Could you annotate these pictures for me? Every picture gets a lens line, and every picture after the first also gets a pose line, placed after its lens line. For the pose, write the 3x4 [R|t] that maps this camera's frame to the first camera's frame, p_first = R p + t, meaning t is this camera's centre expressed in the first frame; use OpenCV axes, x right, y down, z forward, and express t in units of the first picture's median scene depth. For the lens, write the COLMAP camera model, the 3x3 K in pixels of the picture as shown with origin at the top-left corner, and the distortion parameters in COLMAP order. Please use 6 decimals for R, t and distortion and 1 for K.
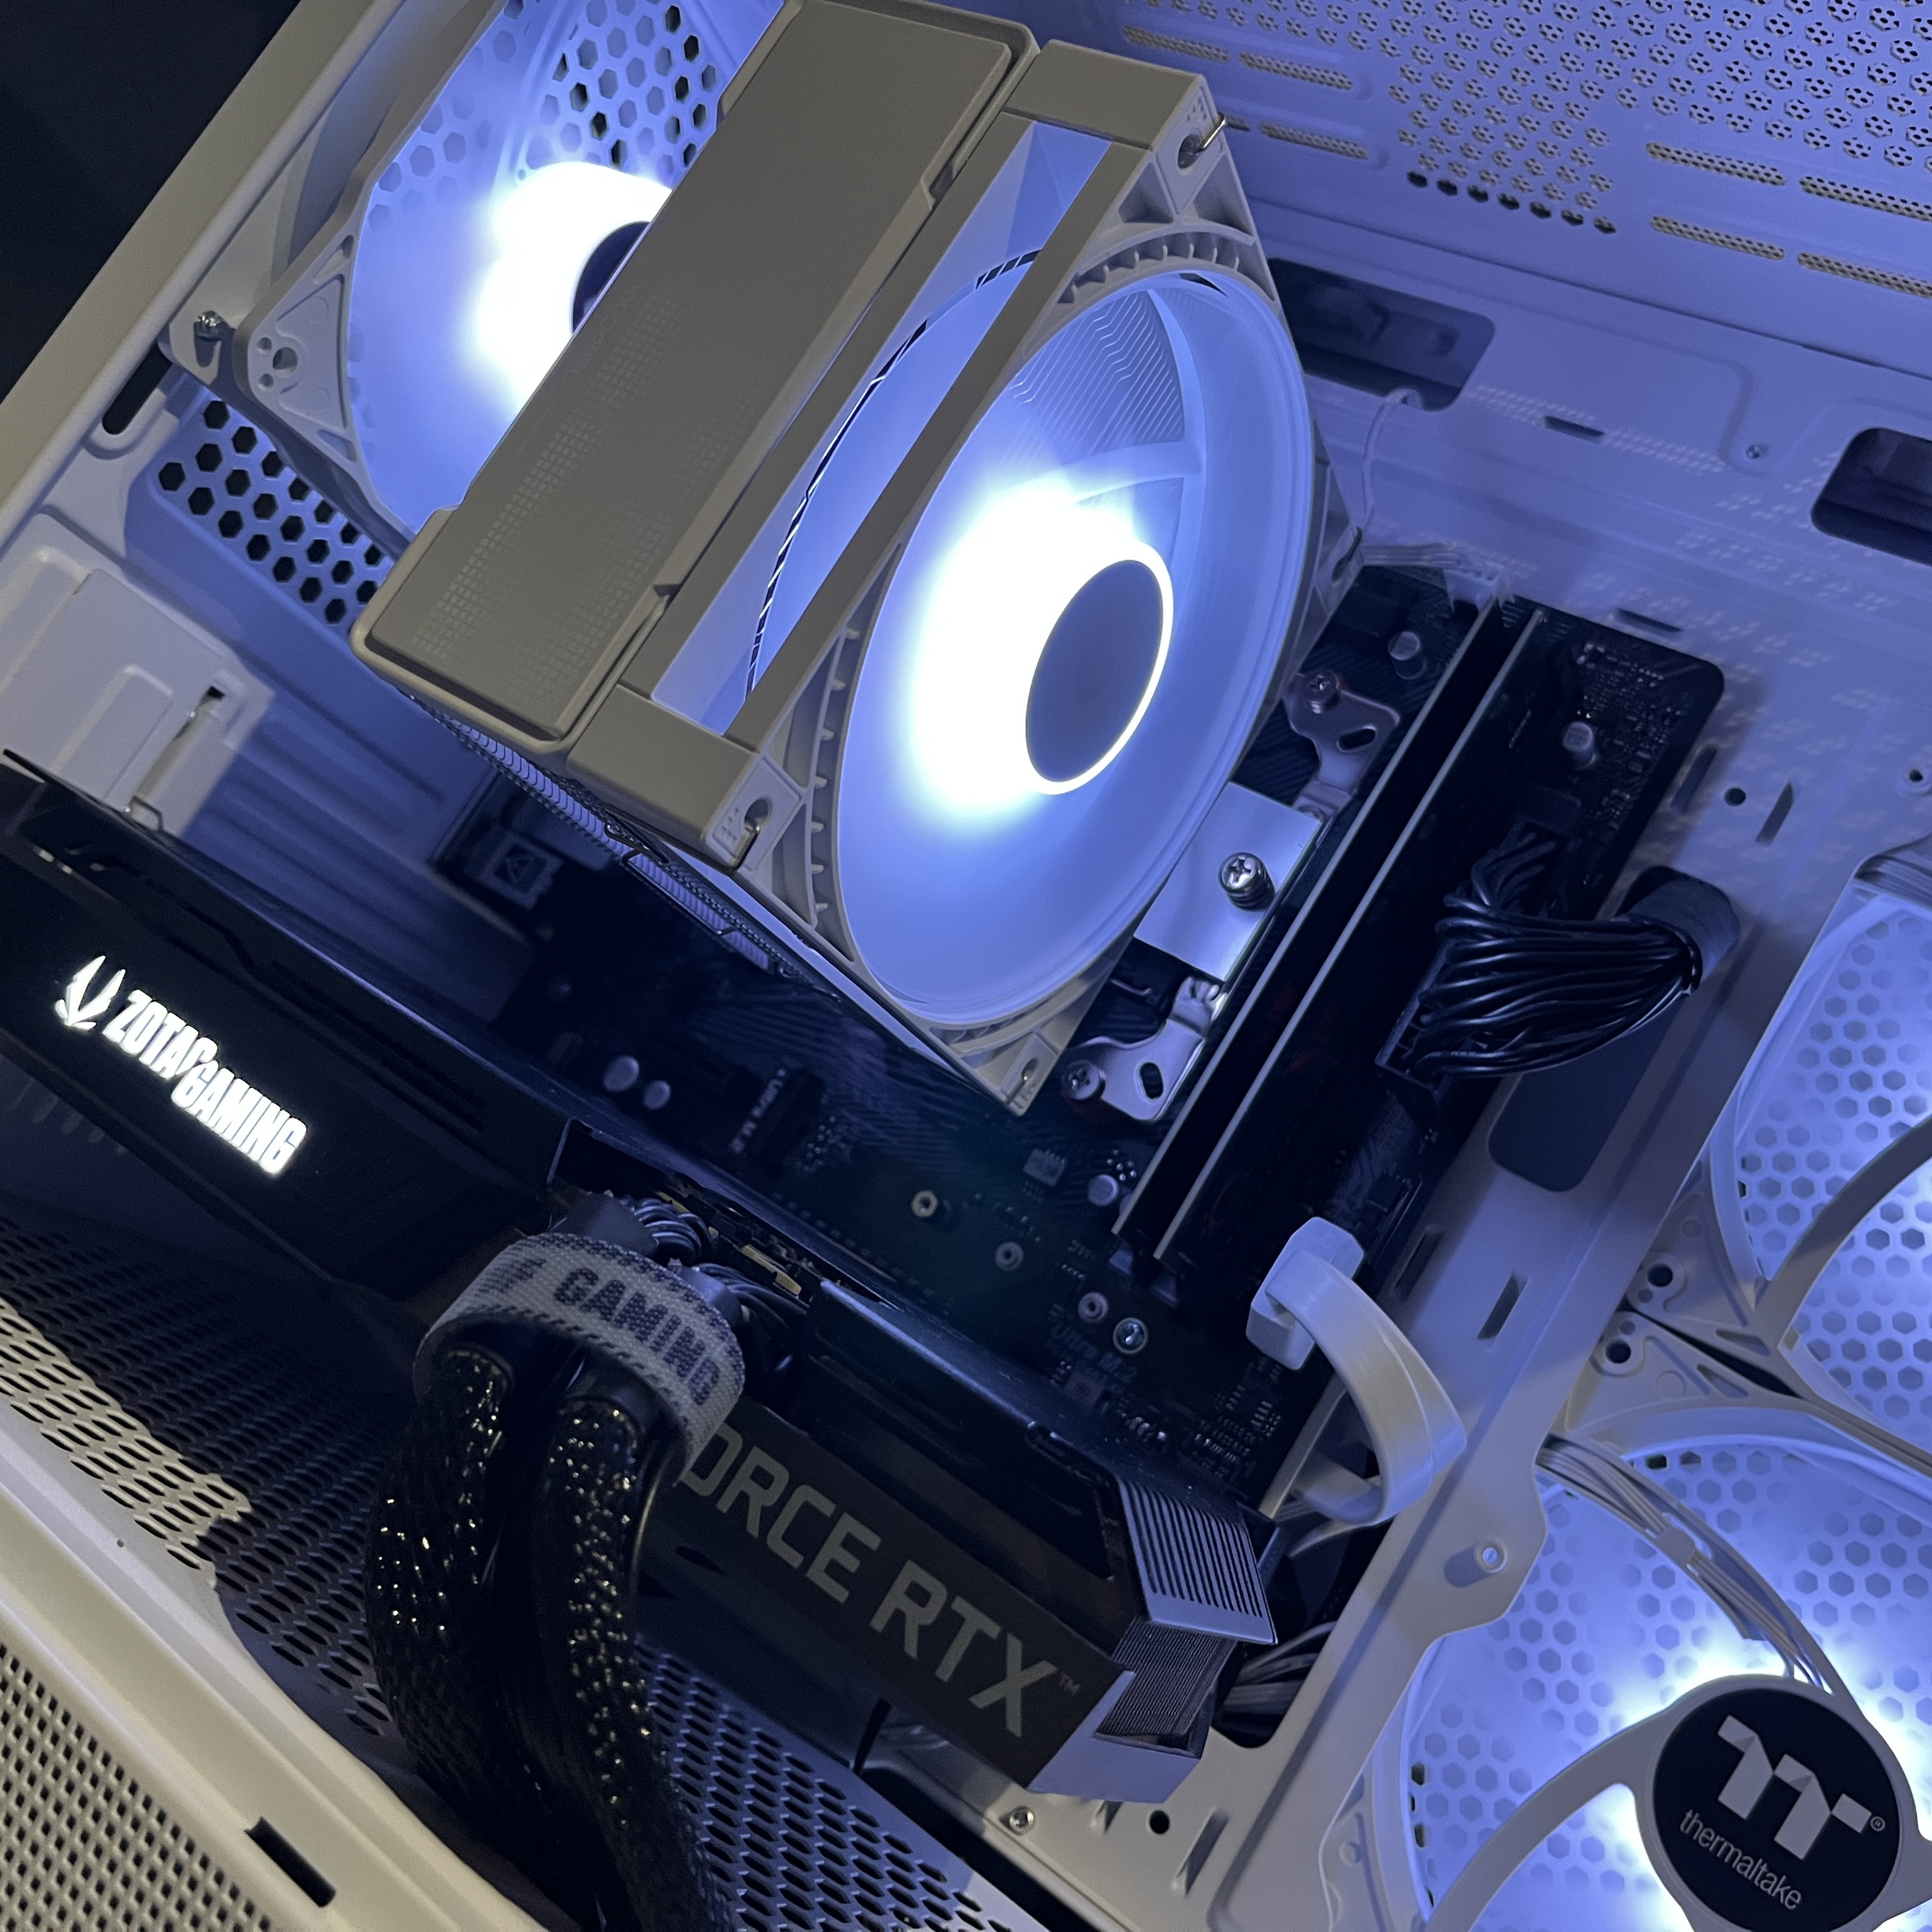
lens RADIAL K [[1988.9, 0, 966.0], [0, 1988.9, 966.0], [0, 0, 1]] dist [0.054718, -0.103824]
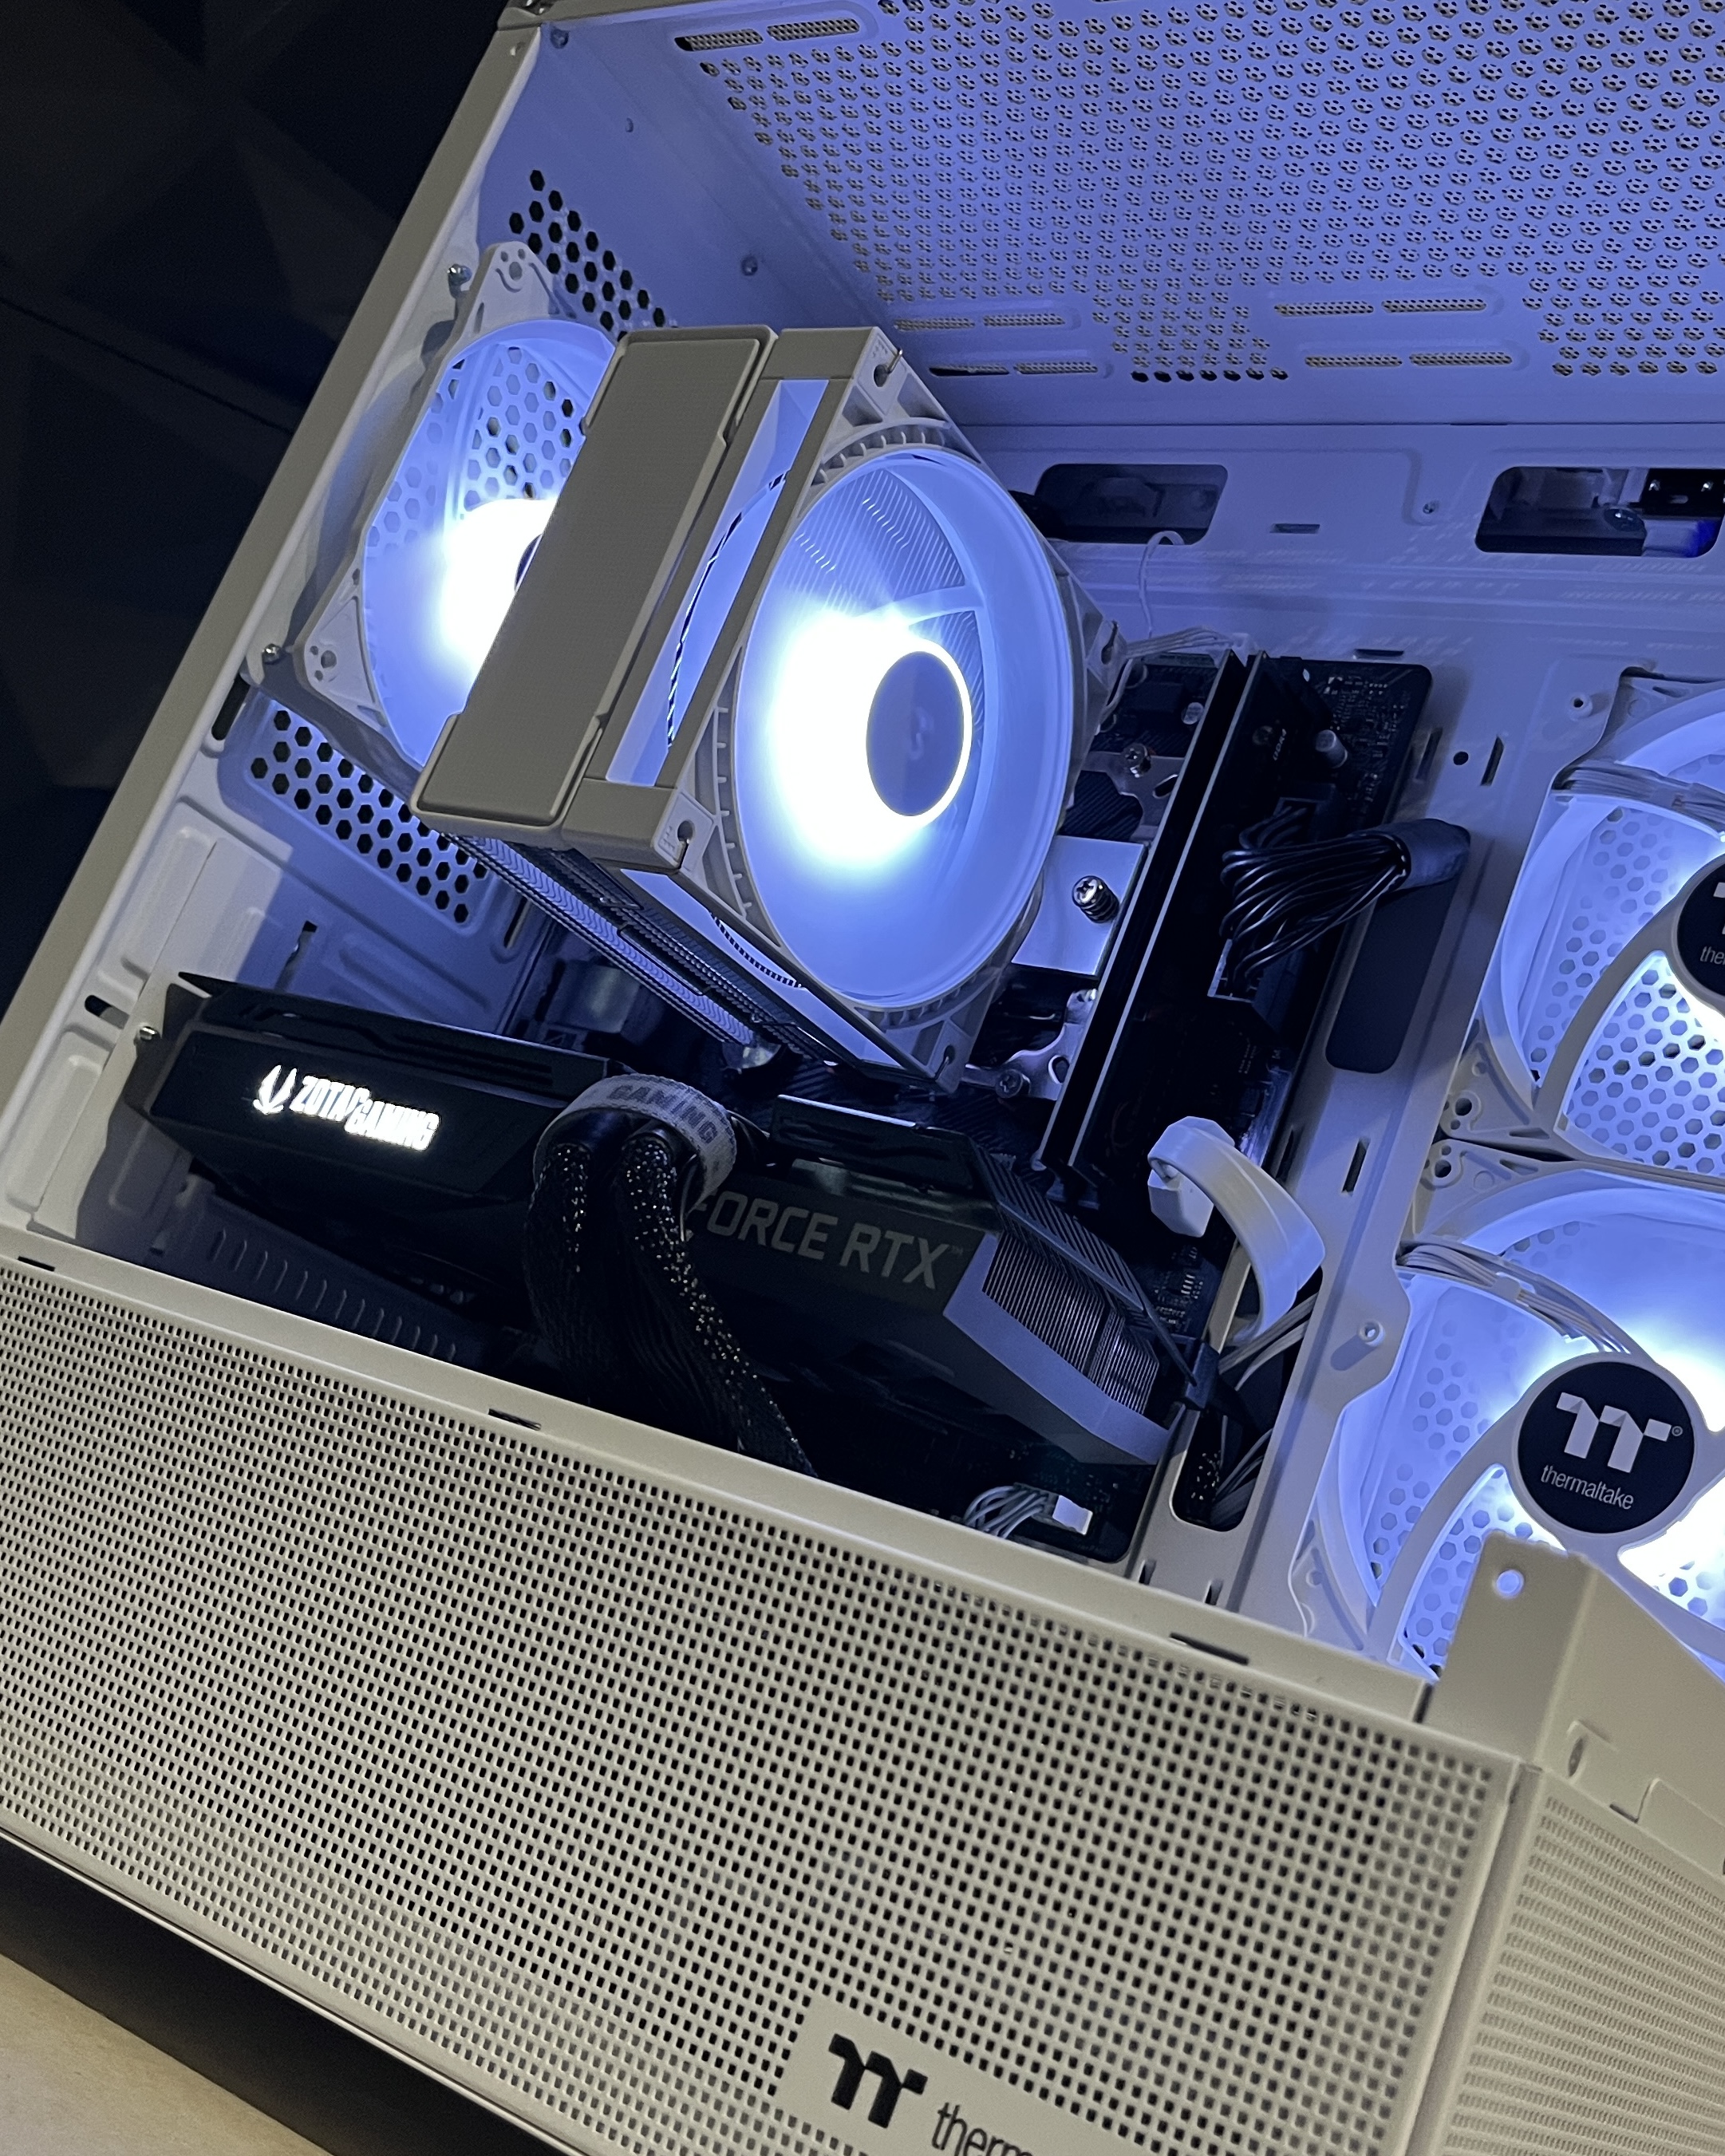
lens RADIAL K [[2435.8, 0, 942.0], [0, 2435.8, 1119.8], [0, 0, 1]] dist [0.151840, -0.627138]
pose [[0.975188, -0.215003, -0.052754, 0.103753], [0.204716, 0.966506, -0.154781, 0.348437], [0.084266, 0.140141, 0.986539, -0.605078]]
